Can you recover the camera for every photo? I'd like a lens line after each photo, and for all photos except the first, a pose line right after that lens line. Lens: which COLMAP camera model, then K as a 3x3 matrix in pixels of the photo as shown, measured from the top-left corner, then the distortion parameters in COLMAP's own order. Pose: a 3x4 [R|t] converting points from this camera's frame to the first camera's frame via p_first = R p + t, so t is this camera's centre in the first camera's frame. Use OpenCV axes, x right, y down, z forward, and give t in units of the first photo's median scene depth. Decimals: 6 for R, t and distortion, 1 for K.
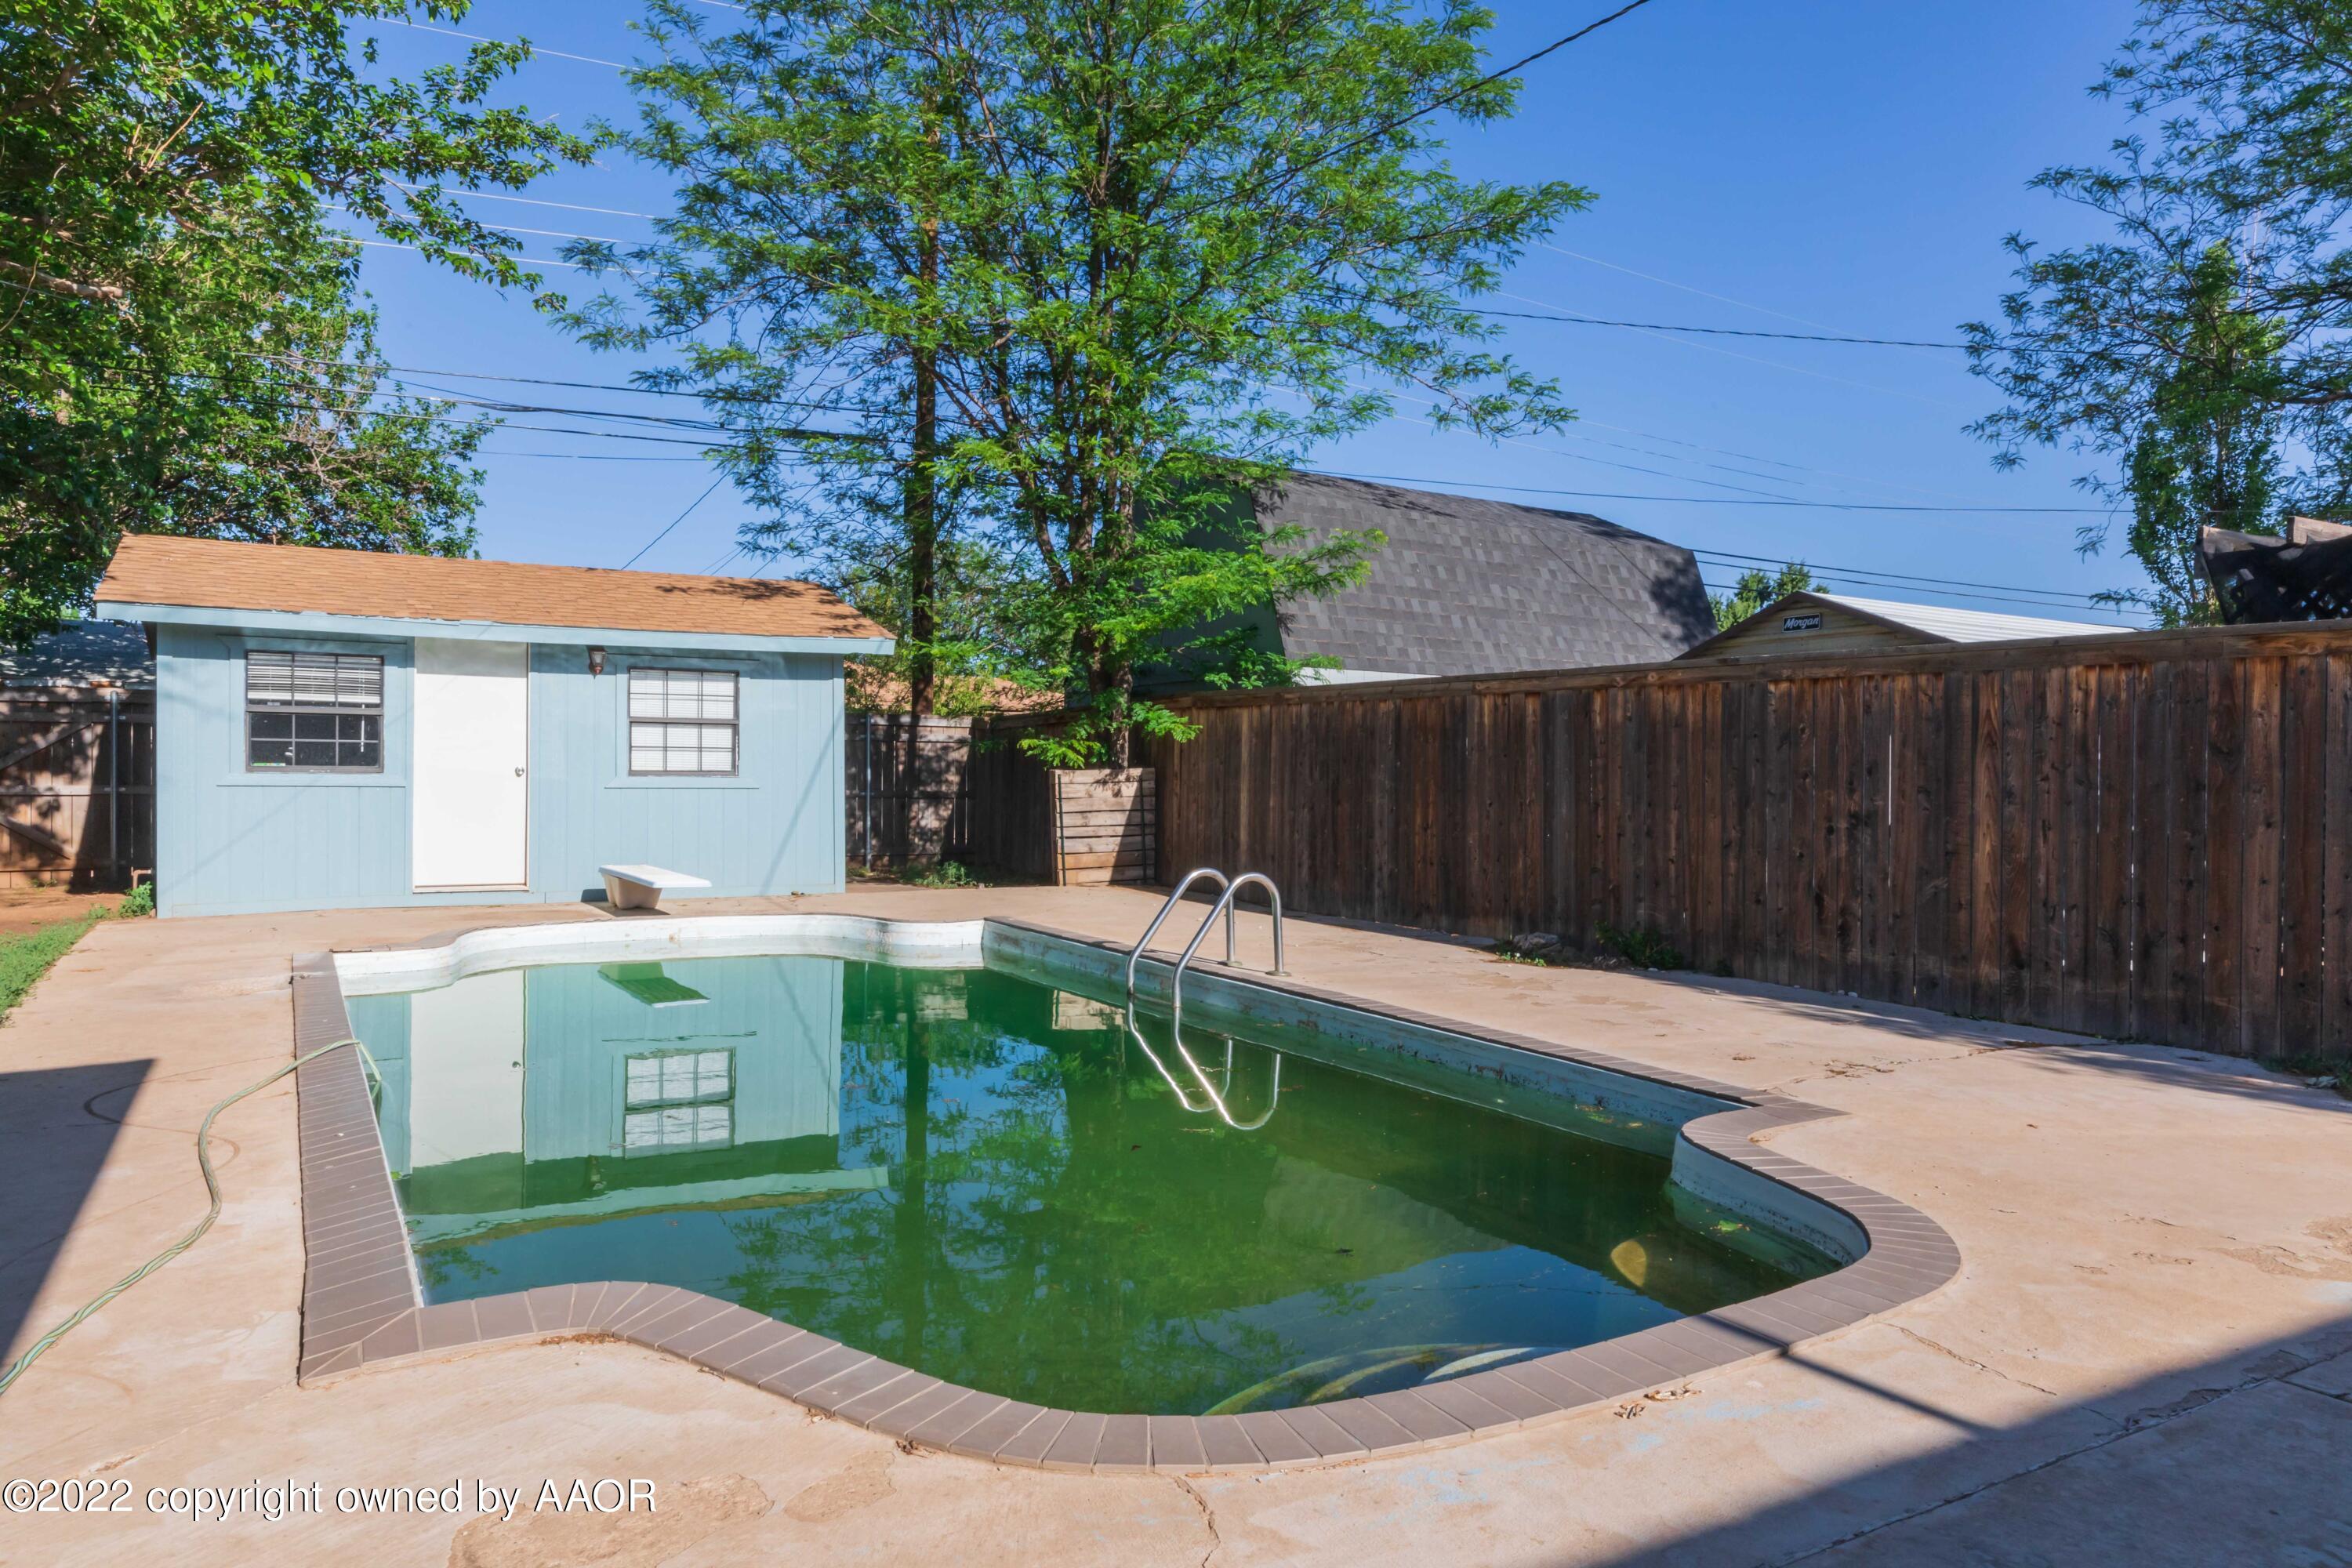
lens RADIAL K [[1514.6, 0, 1193.0], [0, 1514.6, 821.6], [0, 0, 1]] dist [-0.003851, 0.000557]
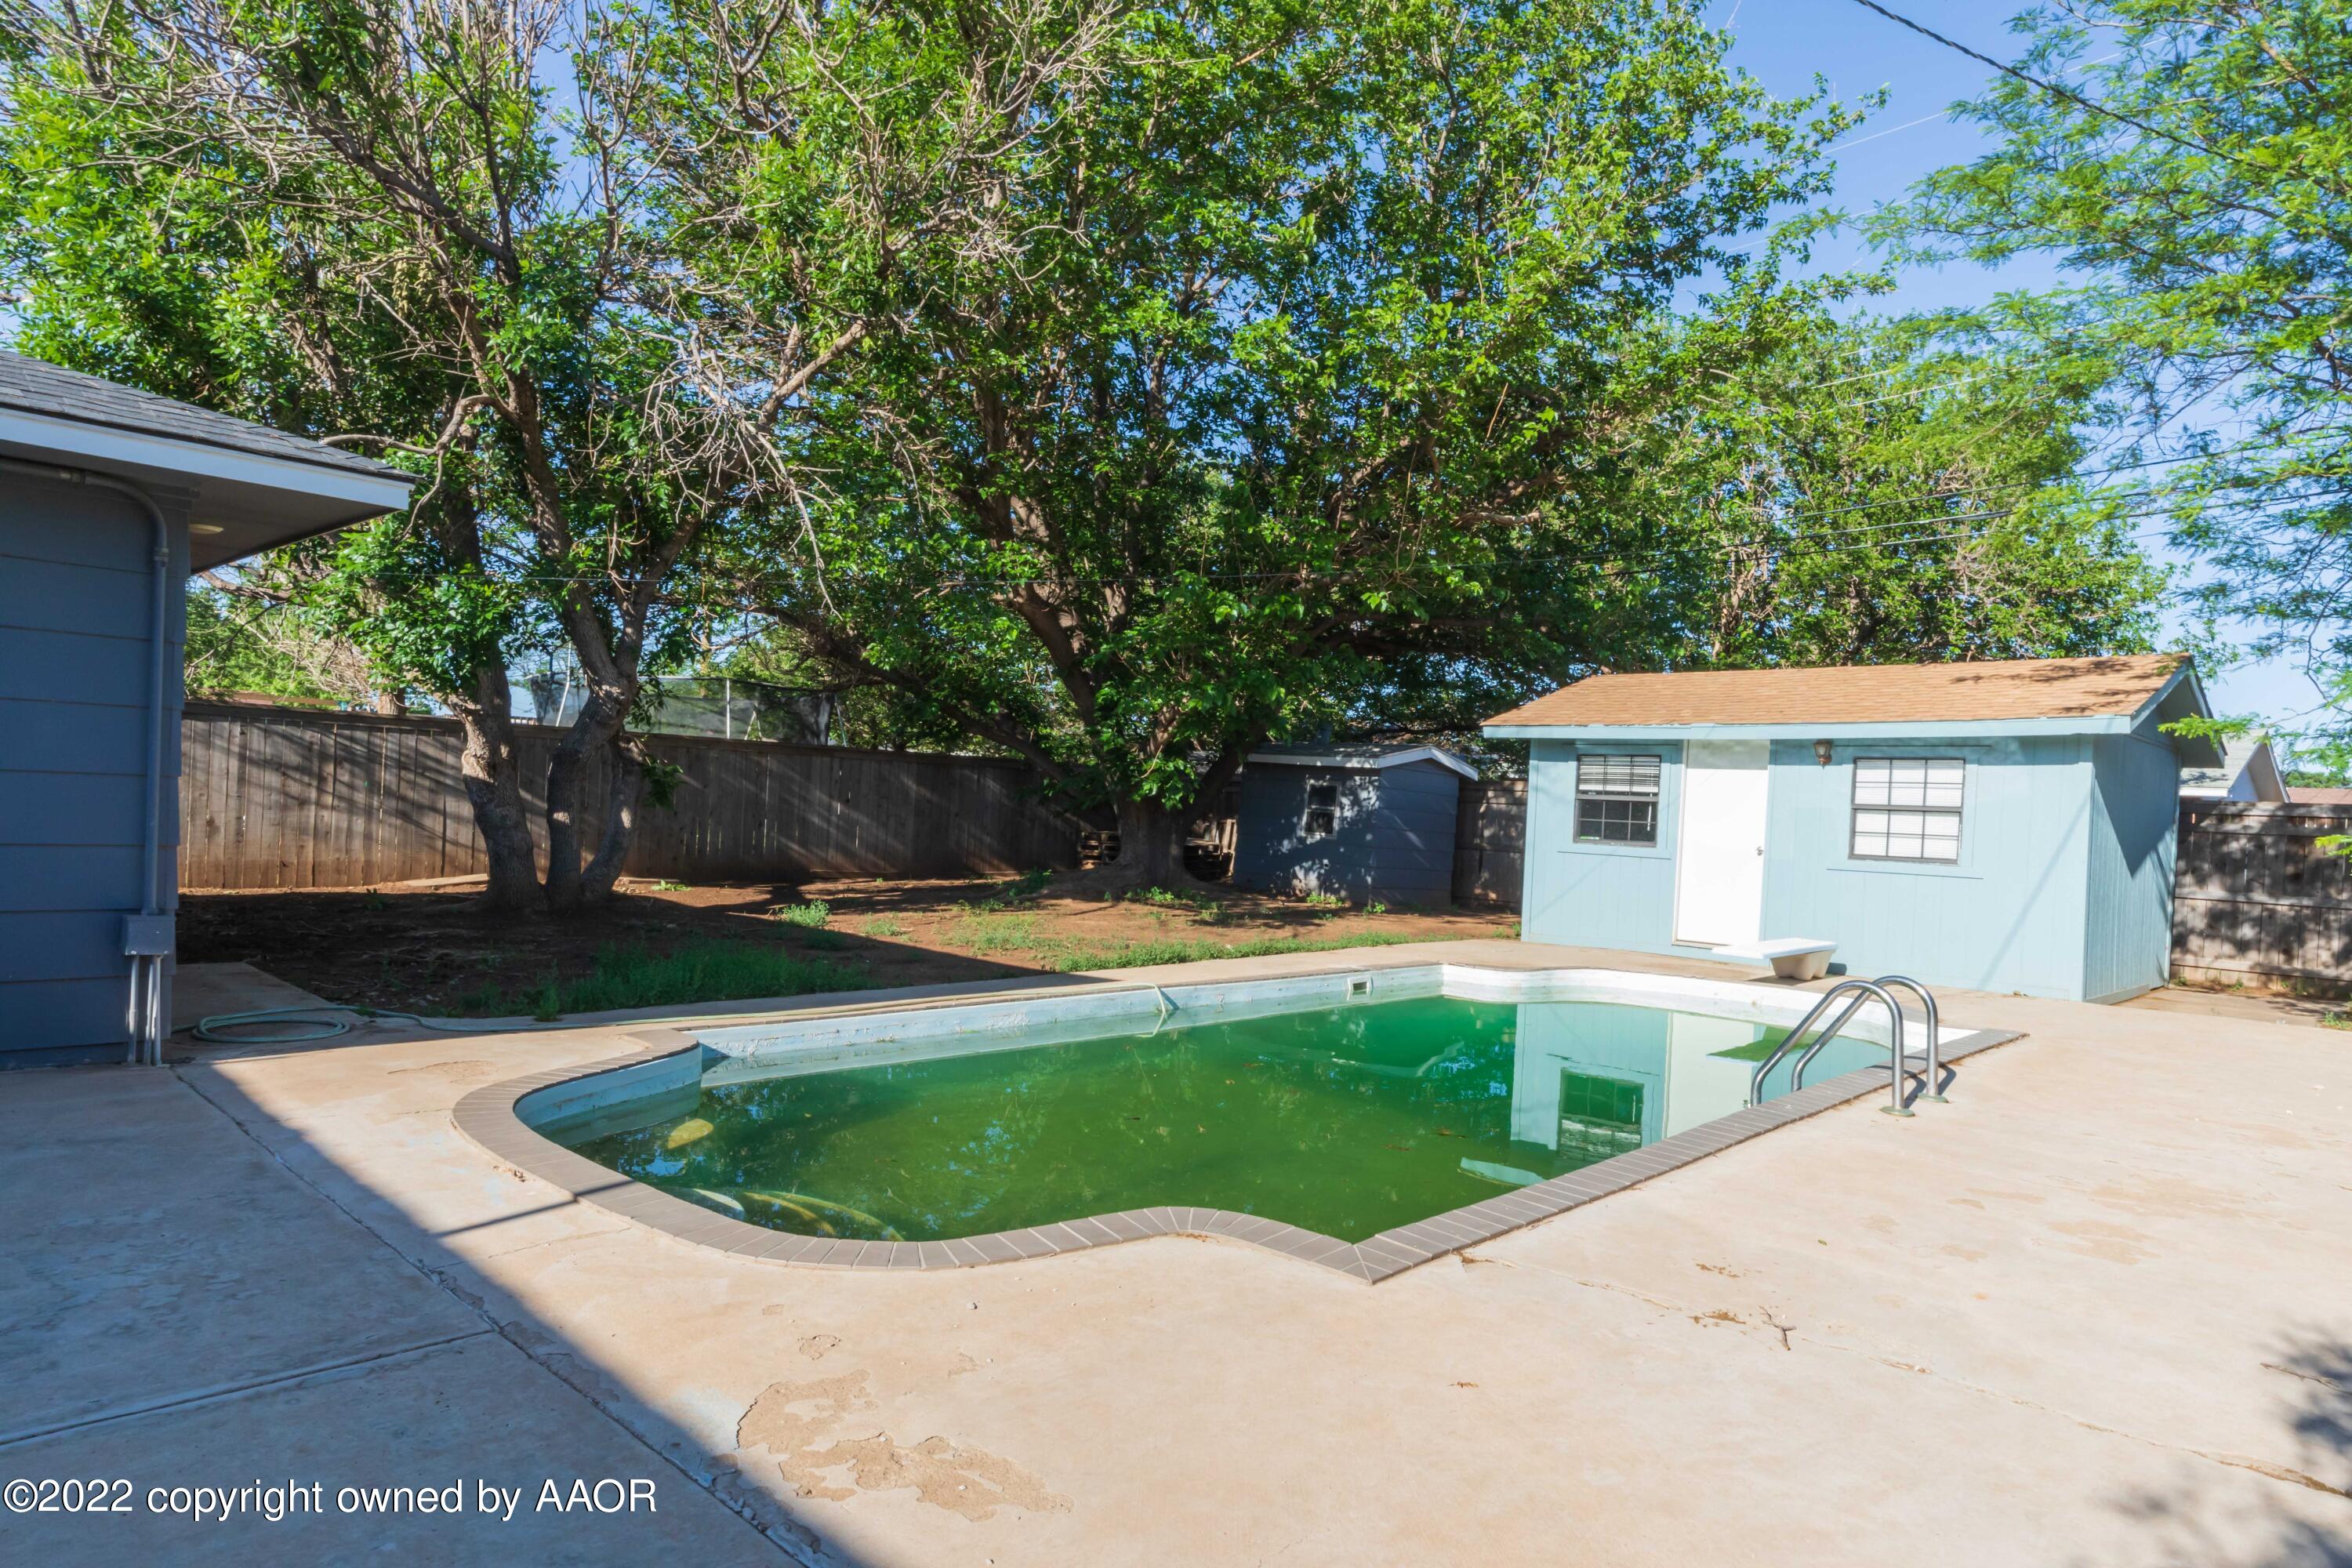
lens RADIAL K [[1409.0, 0, 1176.0], [0, 1409.0, 784.0], [0, 0, 1]] dist [0.039312, -0.000459]
pose [[0.252054, -0.013640, -0.967617, 0.492474], [-0.073412, 0.996750, -0.033174, -0.015859], [0.964925, 0.079396, 0.250234, 0.303403]]
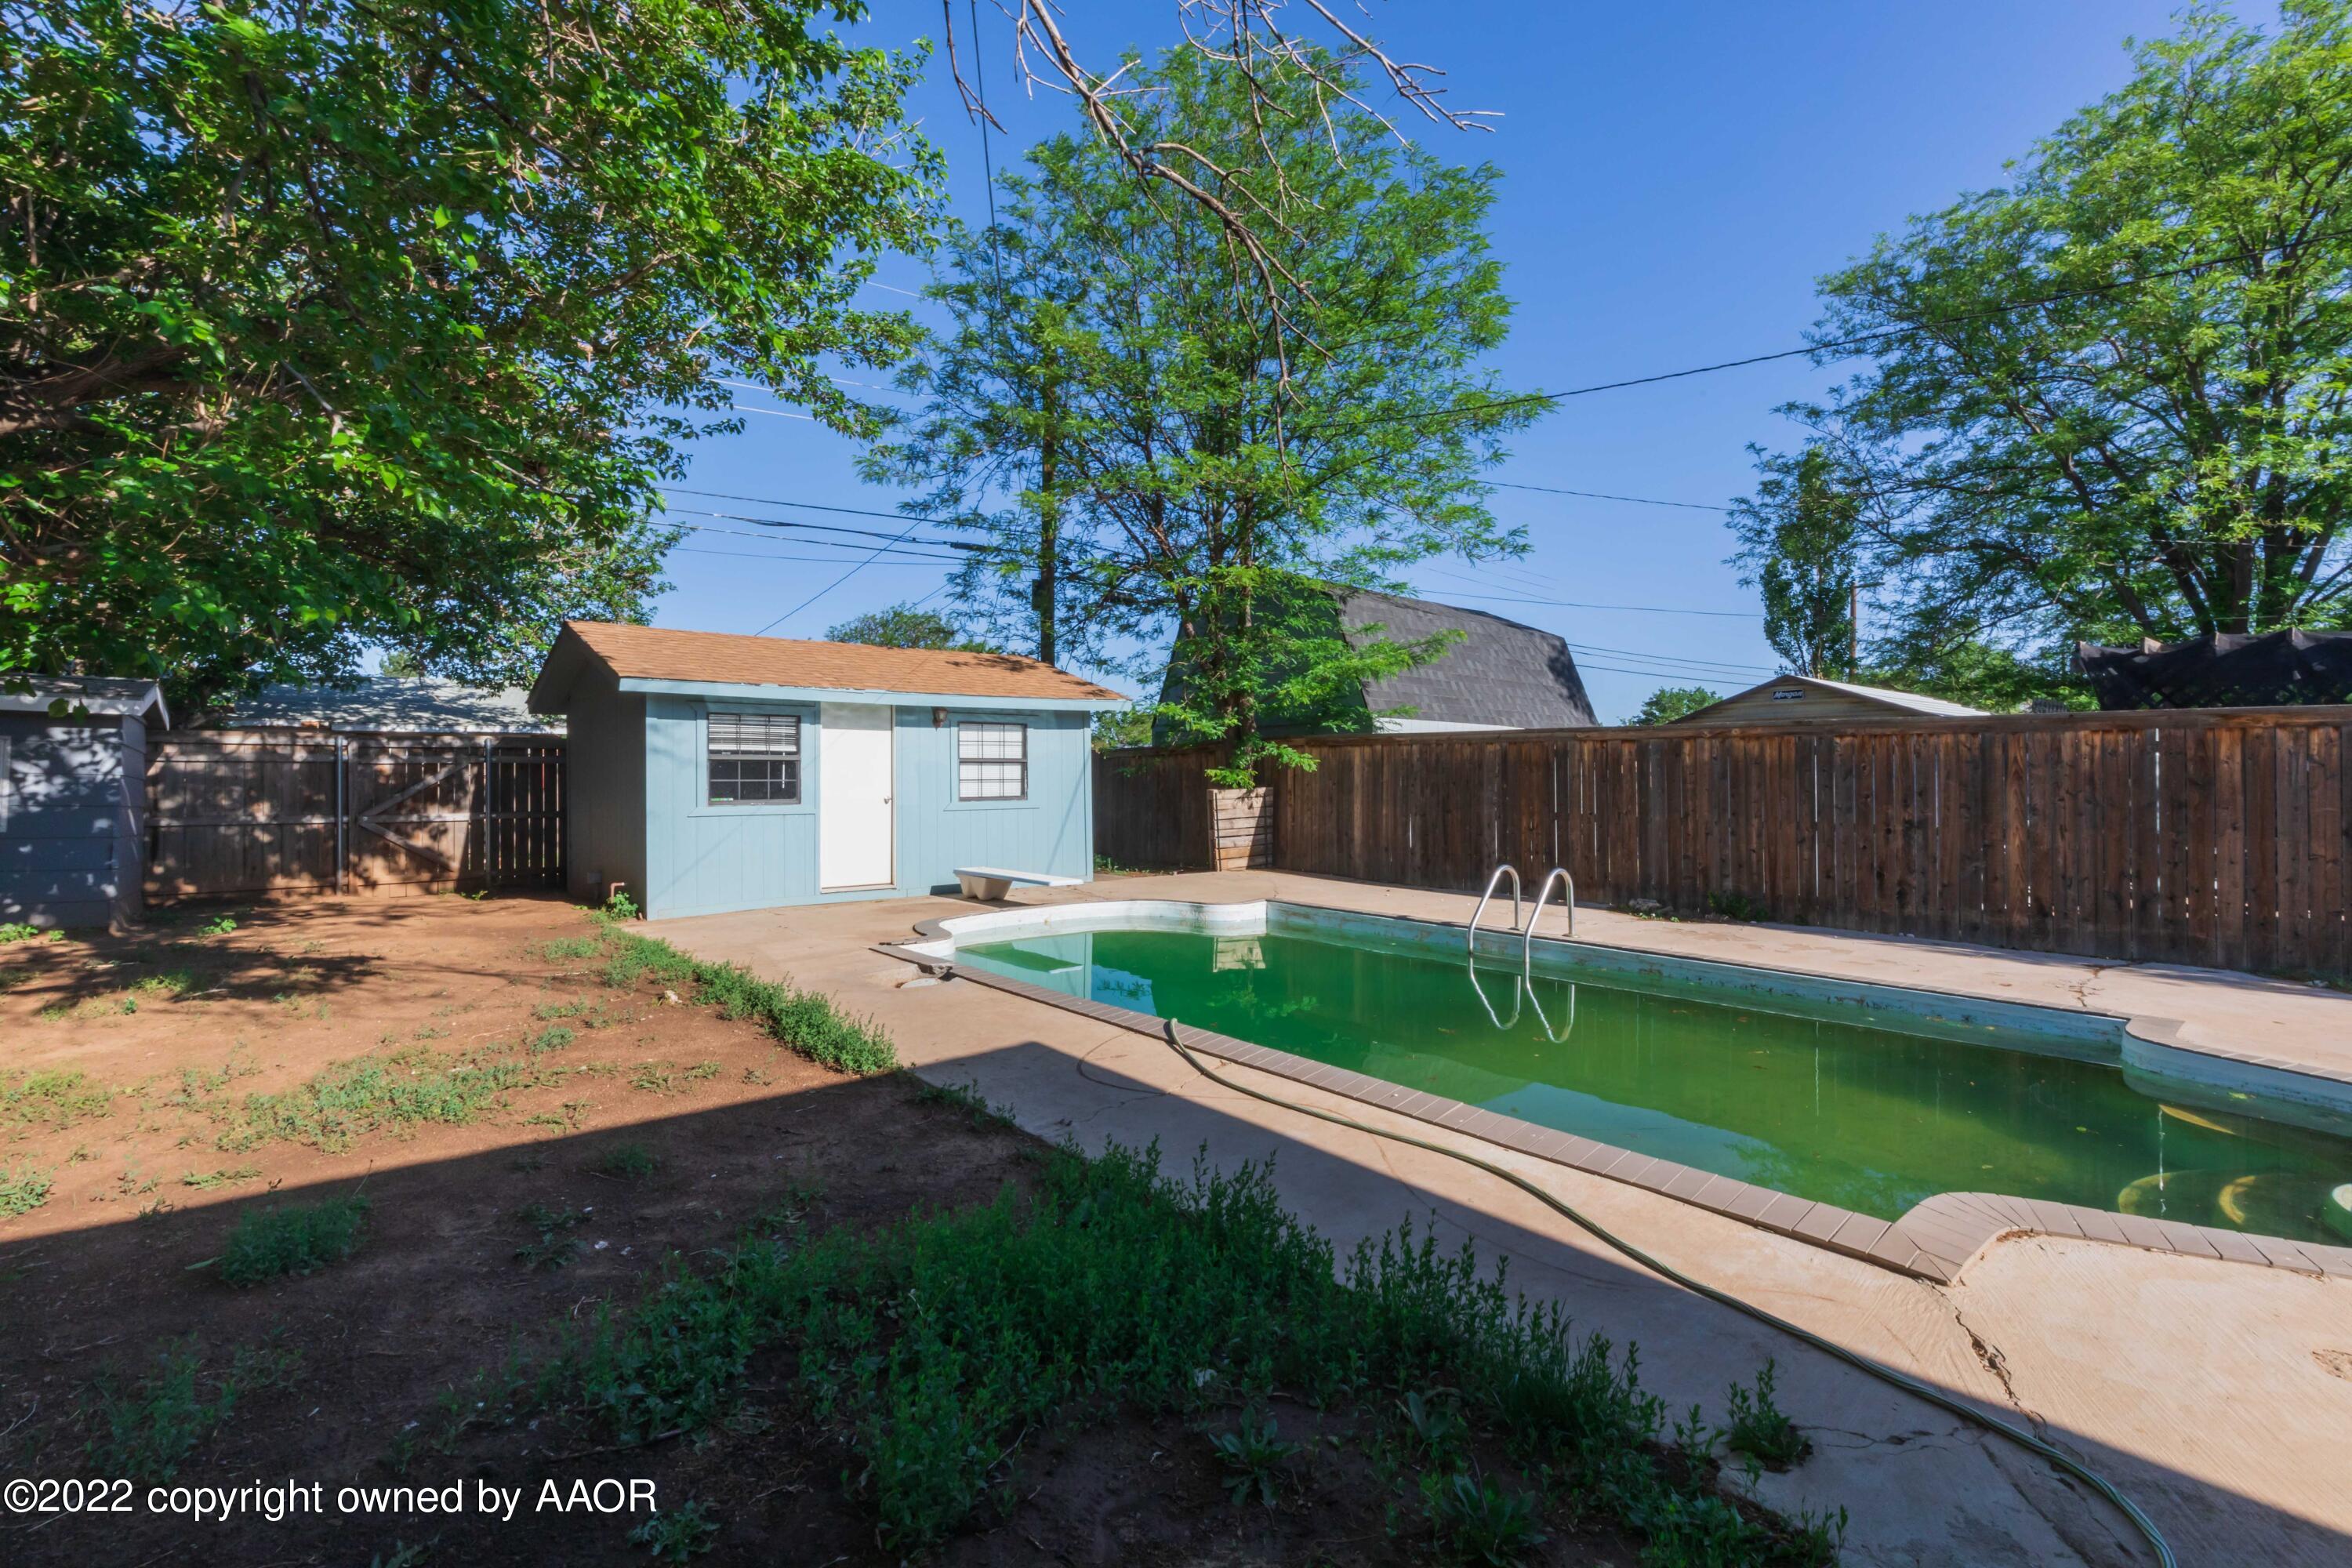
lens RADIAL K [[1061.4, 0, 1165.5], [0, 1061.4, 777.8], [0, 0, 1]] dist [0.004047, -0.000782]
pose [[0.984541, -0.012824, 0.174682, -0.371024], [0.017473, 0.999532, -0.025099, -0.025499], [-0.174278, 0.027763, 0.984305, 0.027991]]
